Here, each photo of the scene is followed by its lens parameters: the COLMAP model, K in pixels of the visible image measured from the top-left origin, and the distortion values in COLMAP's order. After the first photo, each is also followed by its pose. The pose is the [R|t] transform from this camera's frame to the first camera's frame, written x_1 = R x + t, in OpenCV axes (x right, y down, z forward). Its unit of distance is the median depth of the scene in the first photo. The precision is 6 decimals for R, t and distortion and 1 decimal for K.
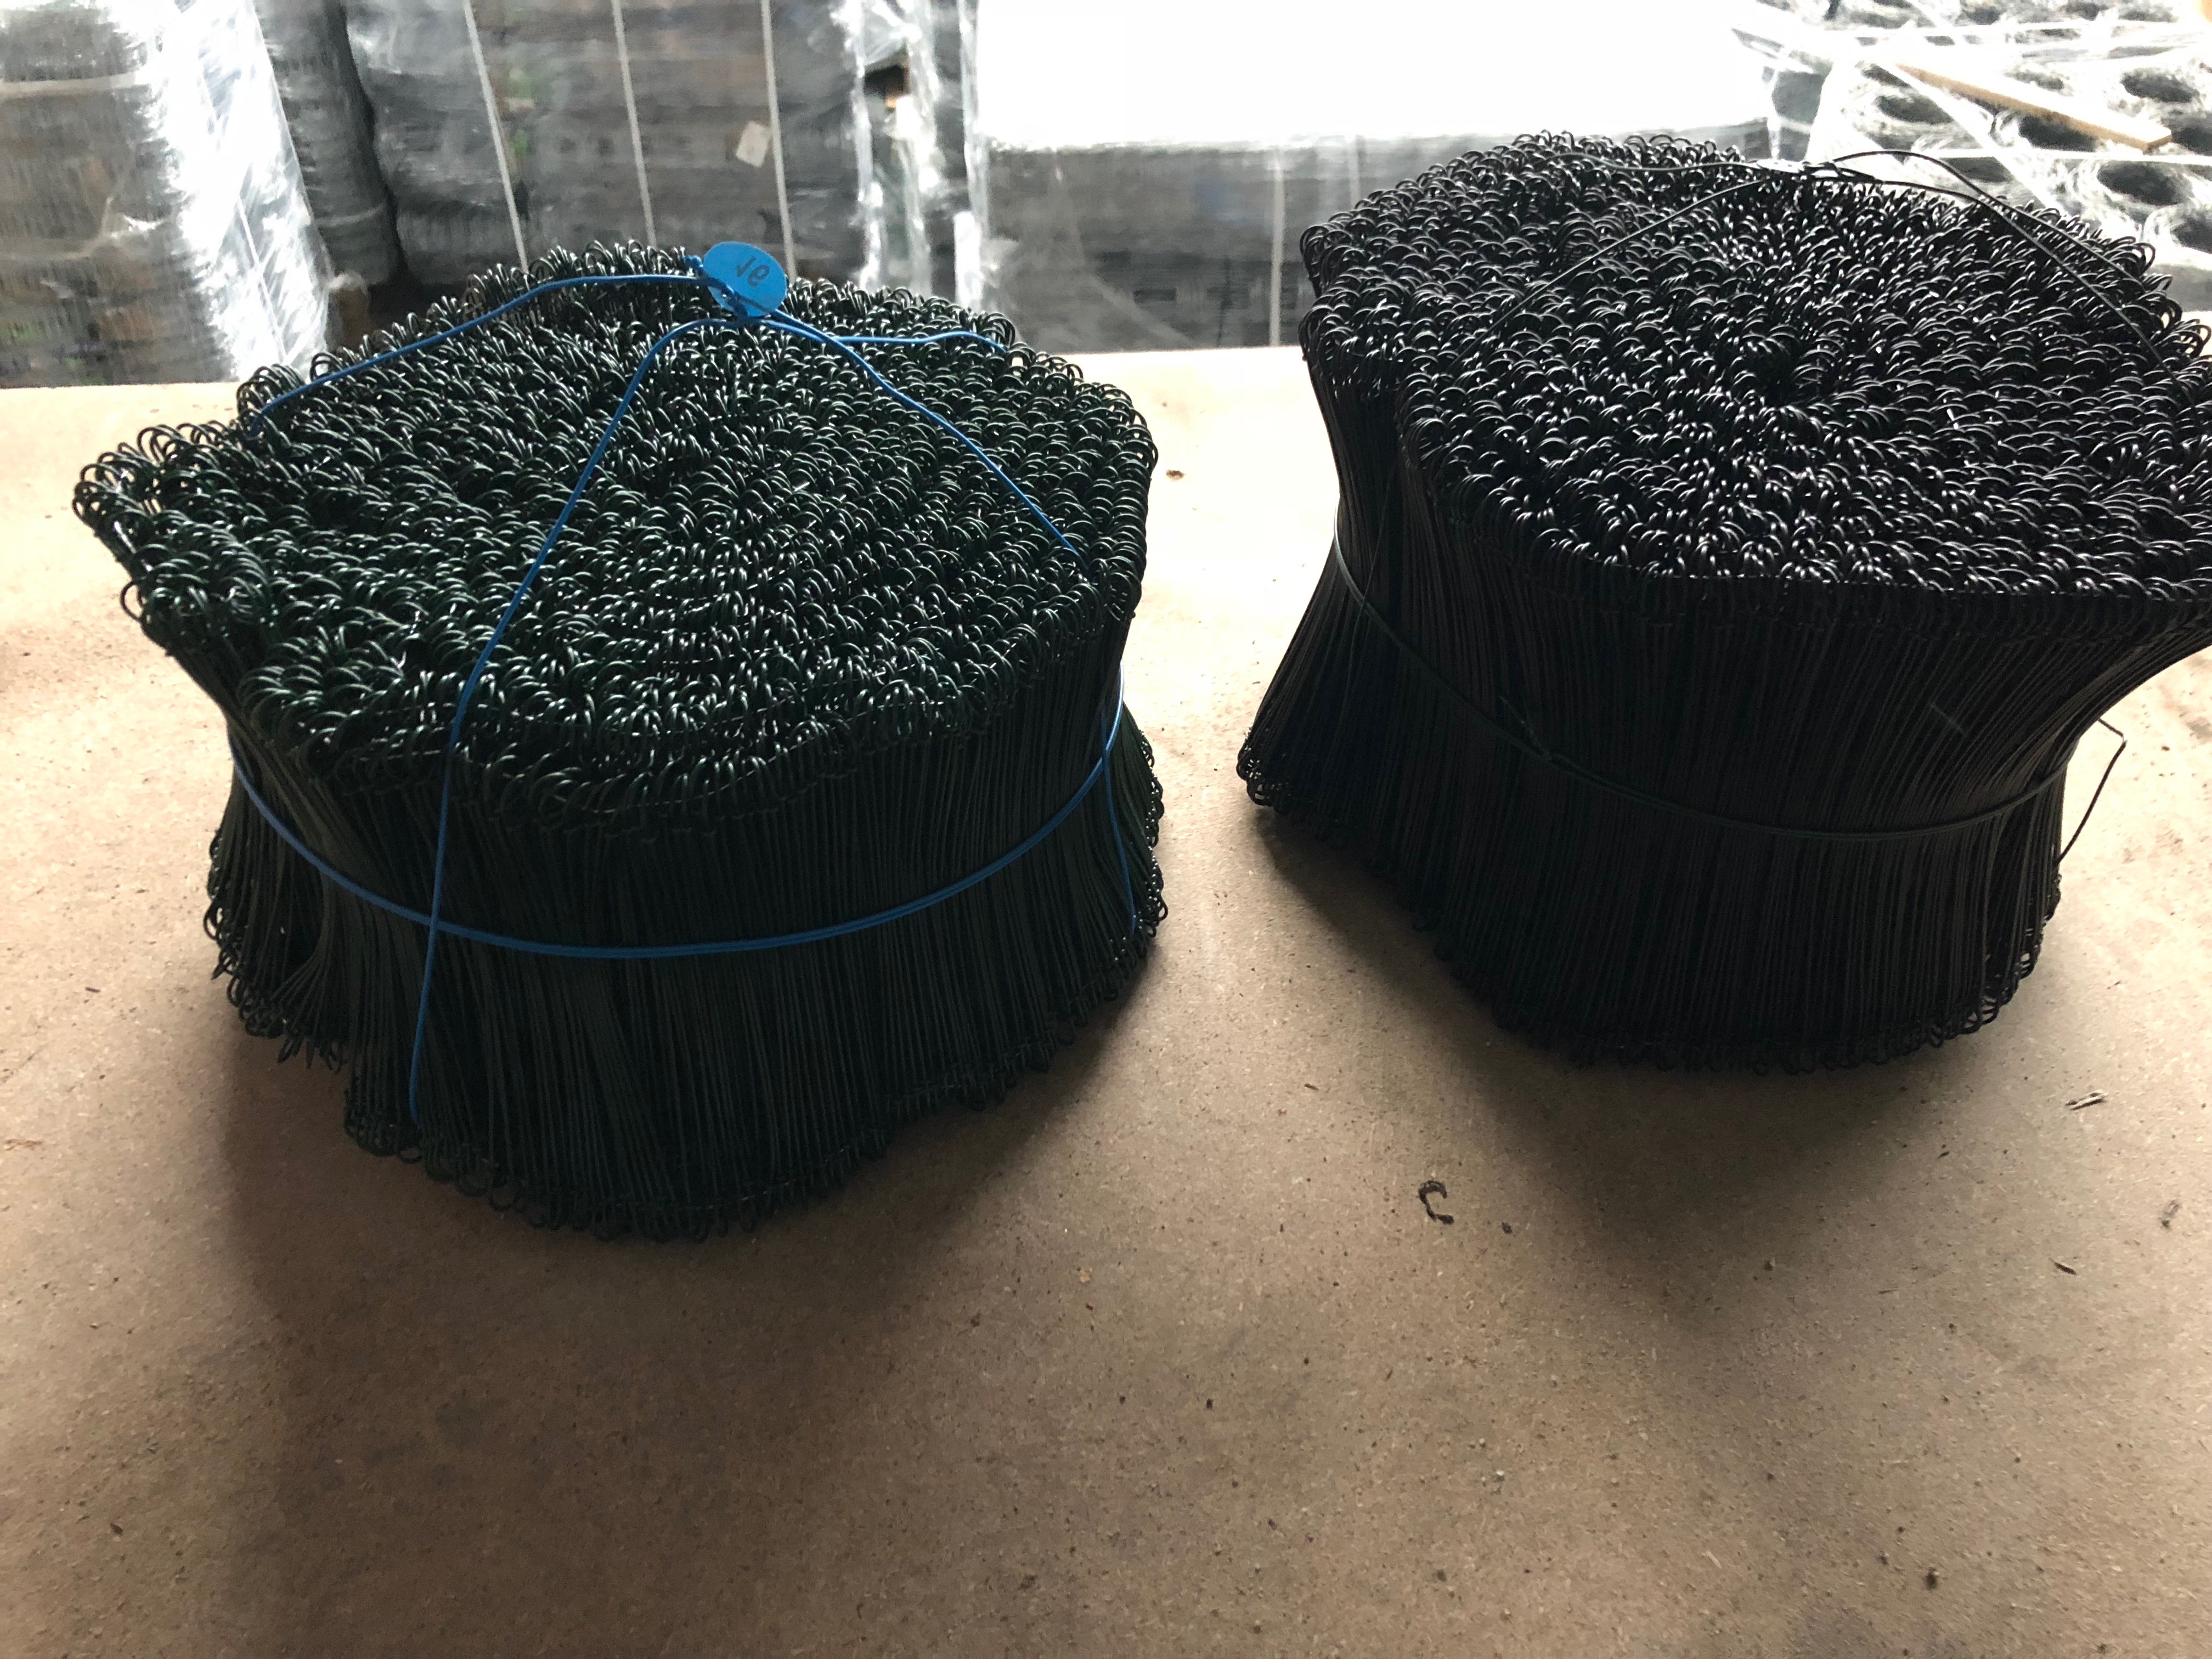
lens RADIAL K [[1748.8, 0, 1106.0], [0, 1748.8, 829.5], [0, 0, 1]] dist [-0.002201, -0.004473]
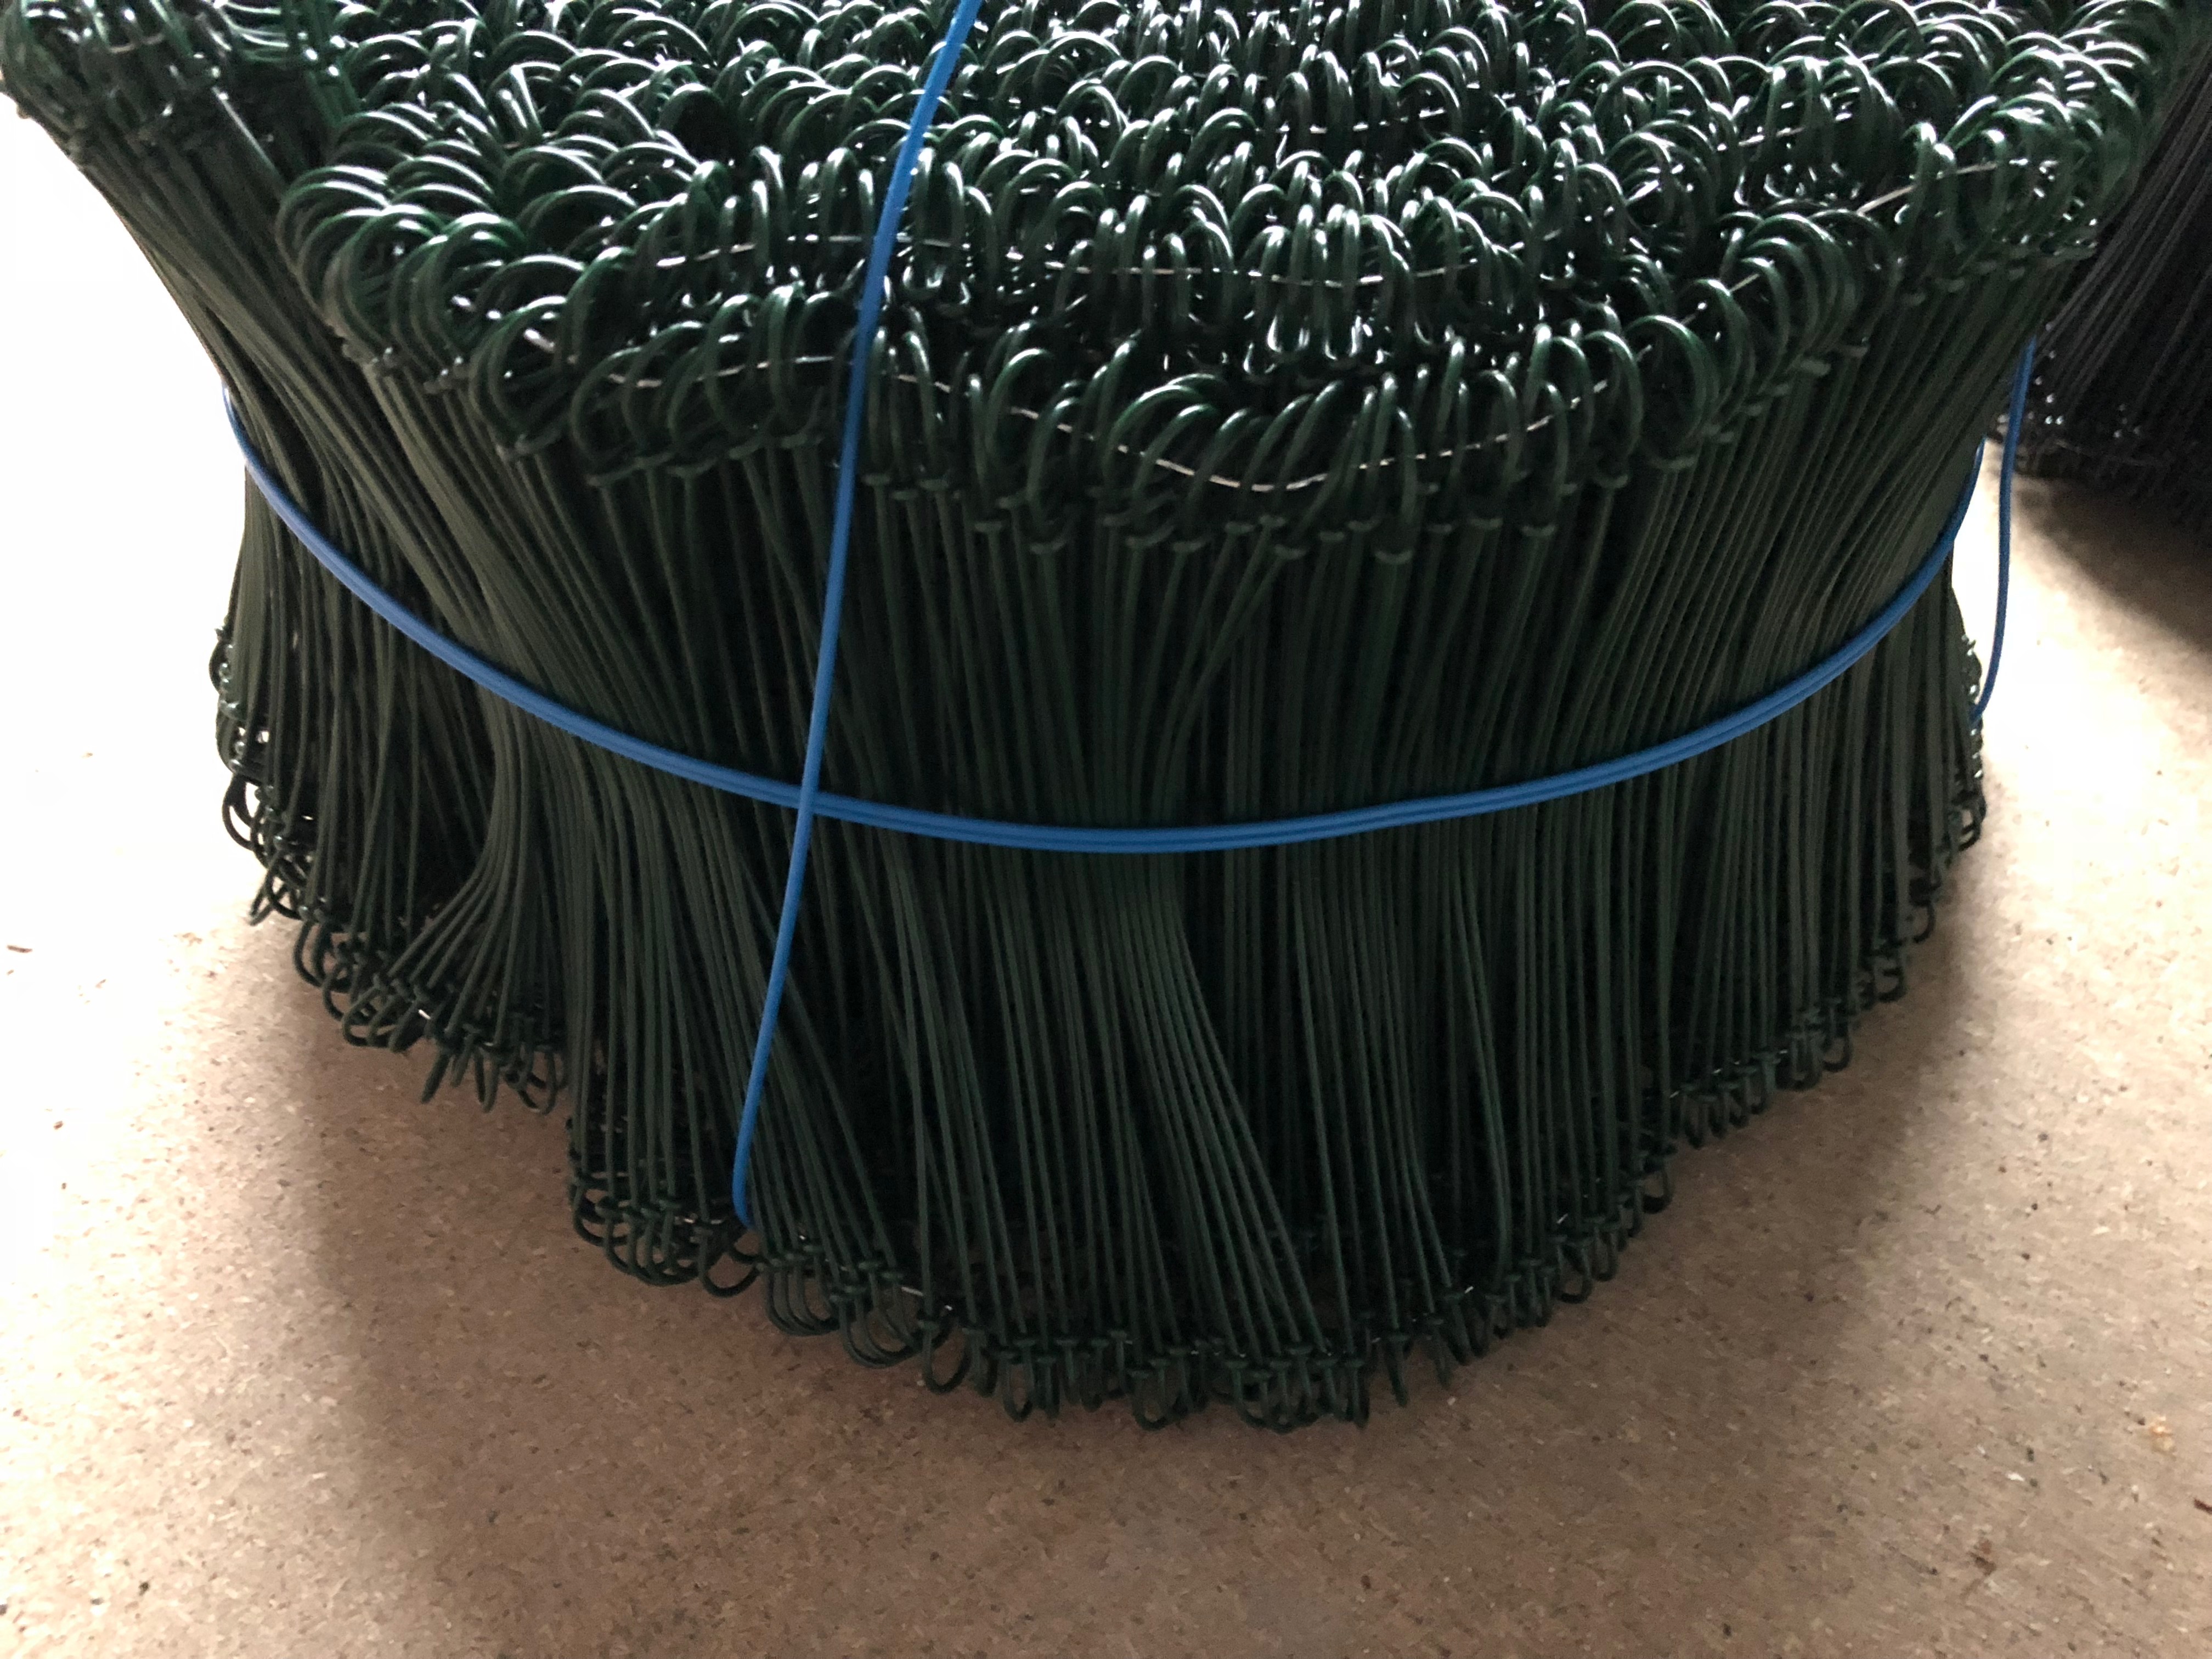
lens RADIAL K [[1748.8, 0, 1106.0], [0, 1748.8, 829.5], [0, 0, 1]] dist [-0.002201, -0.004473]
pose [[0.997884, -0.062404, 0.018235, -0.295323], [0.059820, 0.991163, 0.118398, 0.014150], [-0.025462, -0.117056, 0.992799, 0.535684]]
